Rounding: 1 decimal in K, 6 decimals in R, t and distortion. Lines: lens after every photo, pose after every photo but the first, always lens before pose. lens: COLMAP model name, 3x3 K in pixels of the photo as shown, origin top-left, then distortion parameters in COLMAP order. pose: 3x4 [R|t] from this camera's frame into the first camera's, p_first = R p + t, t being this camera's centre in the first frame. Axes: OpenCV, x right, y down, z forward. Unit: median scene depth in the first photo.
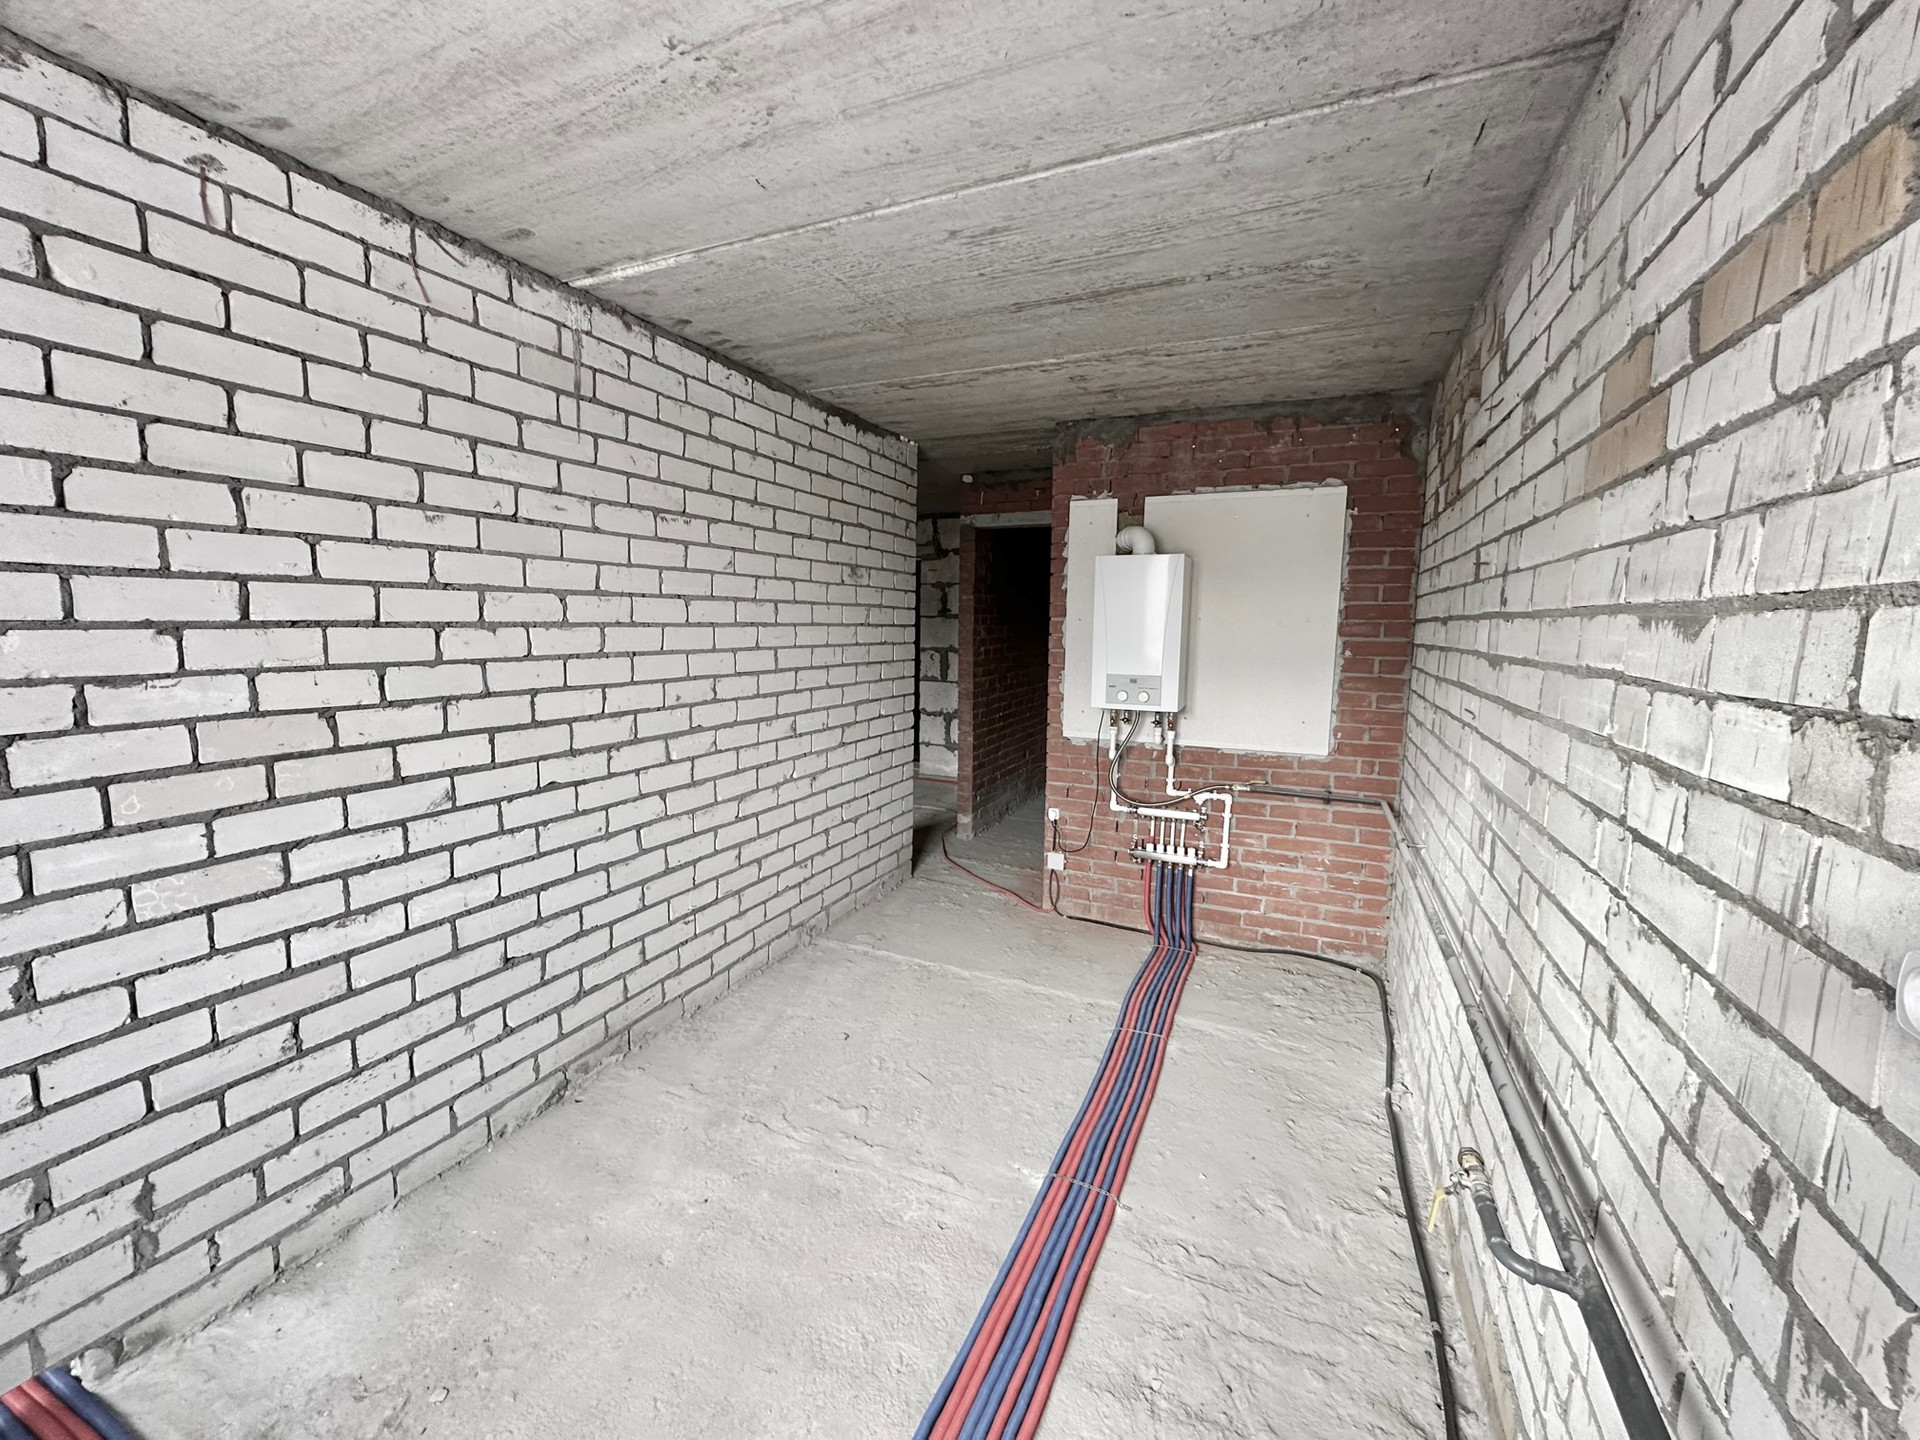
lens RADIAL K [[769.1, 0, 964.9], [0, 769.1, 726.2], [0, 0, 1]] dist [-0.001629, 0.000205]
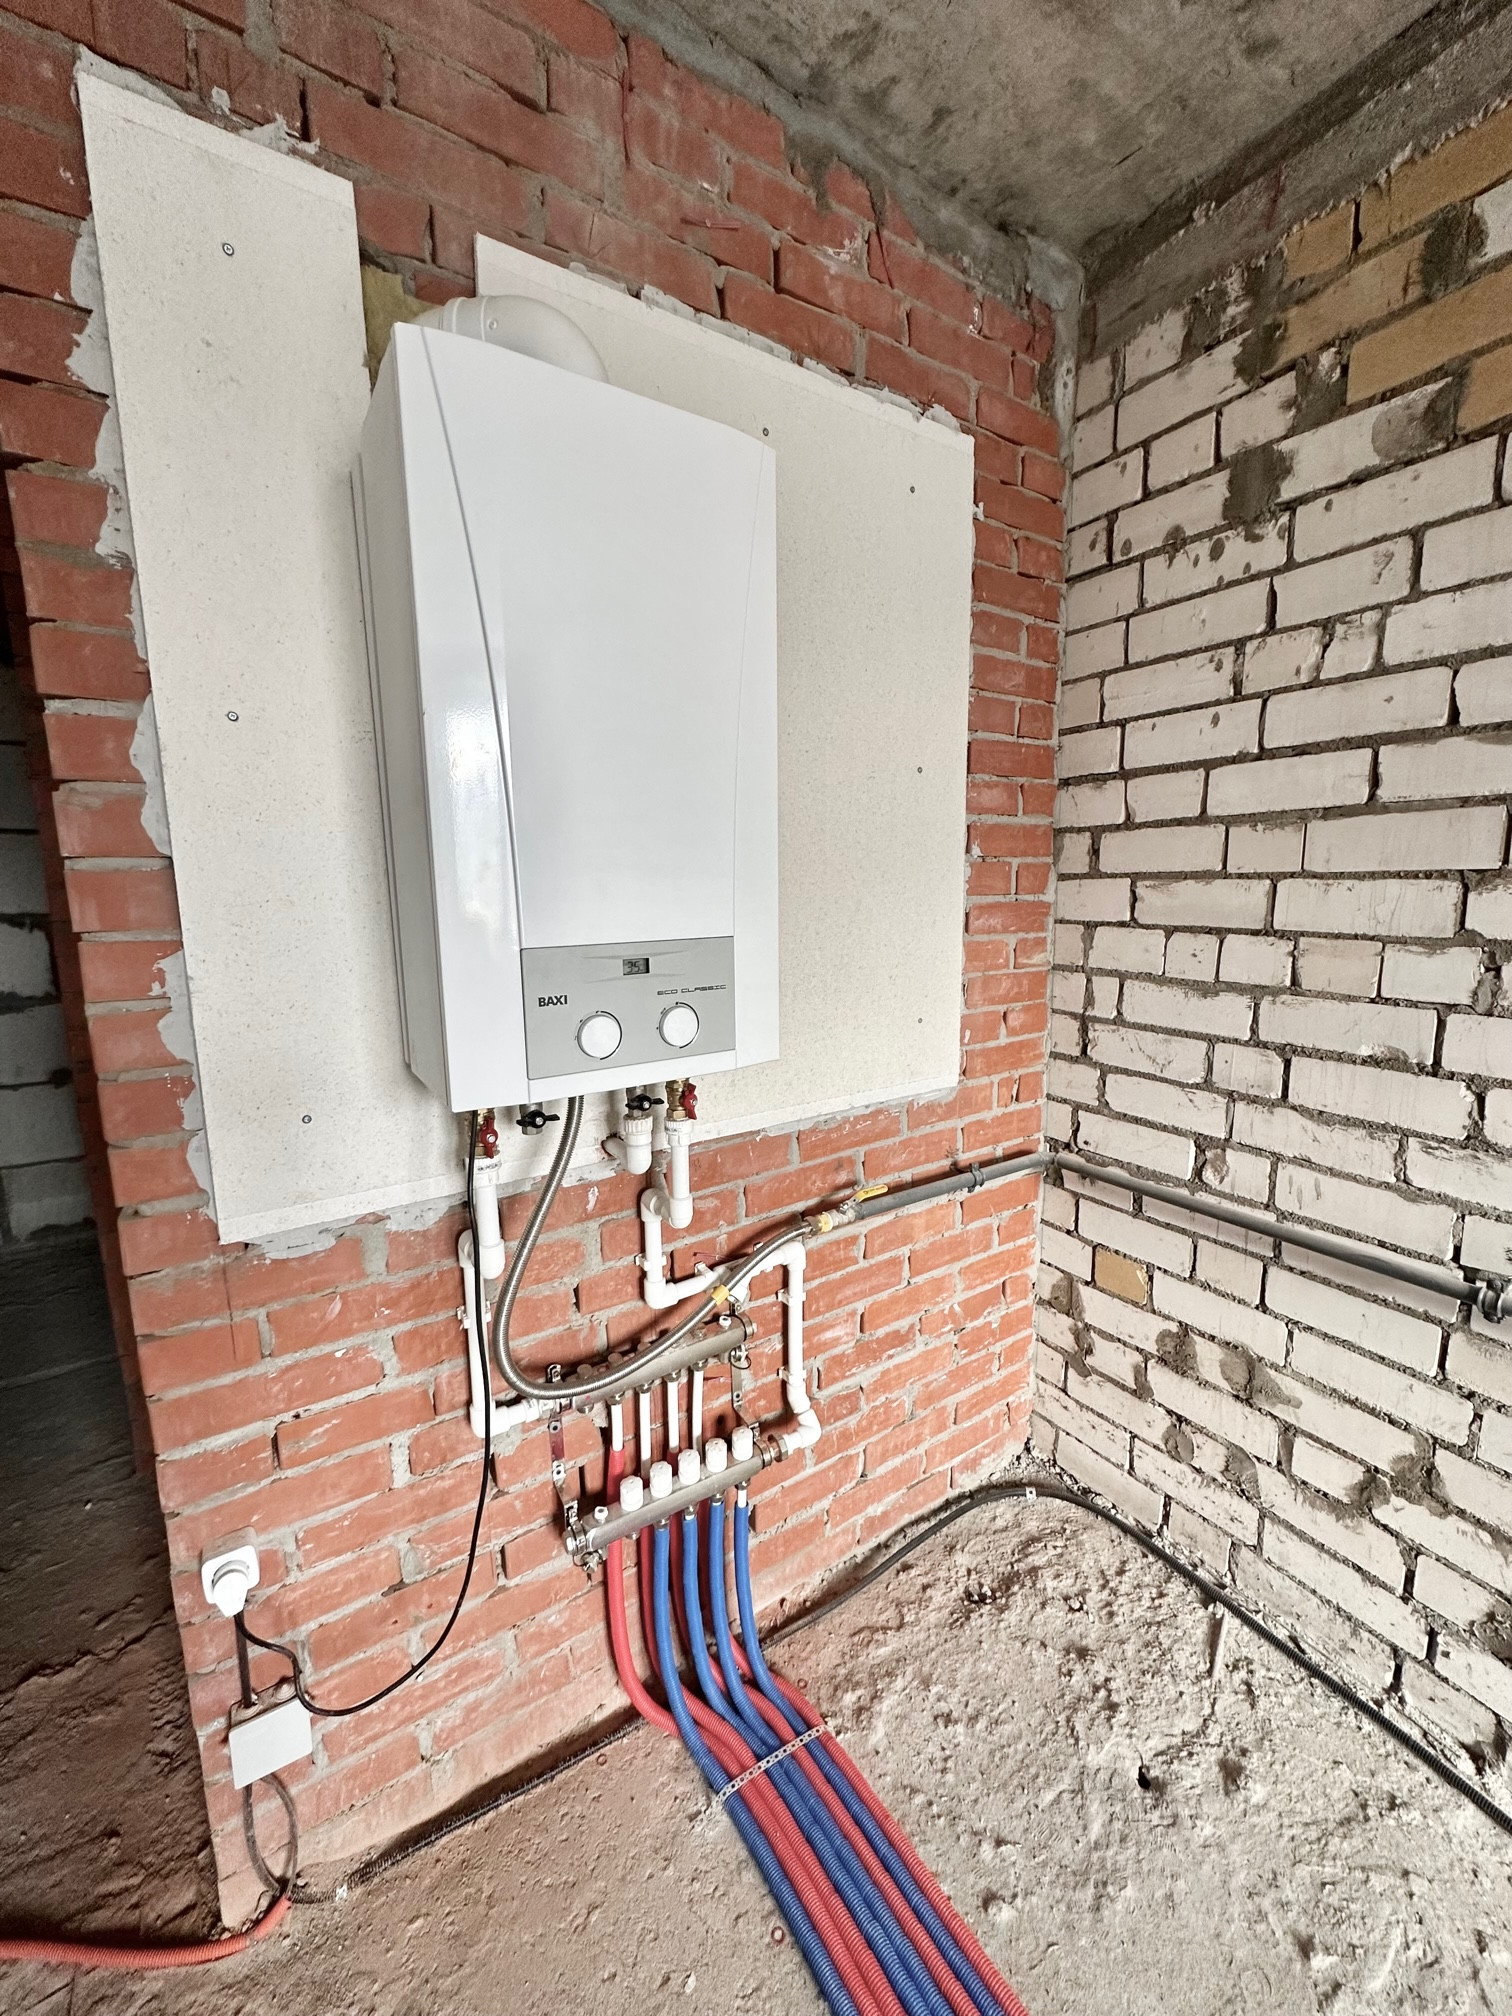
lens RADIAL K [[807.6, 0, 761.4], [0, 807.6, 1009.3], [0, 0, 1]] dist [-0.001629, 0.000205]
pose [[0.546471, -0.151720, 0.823620, 0.030872], [0.133005, 0.986694, 0.093511, -0.059630], [-0.826849, 0.058444, 0.559379, 0.775837]]
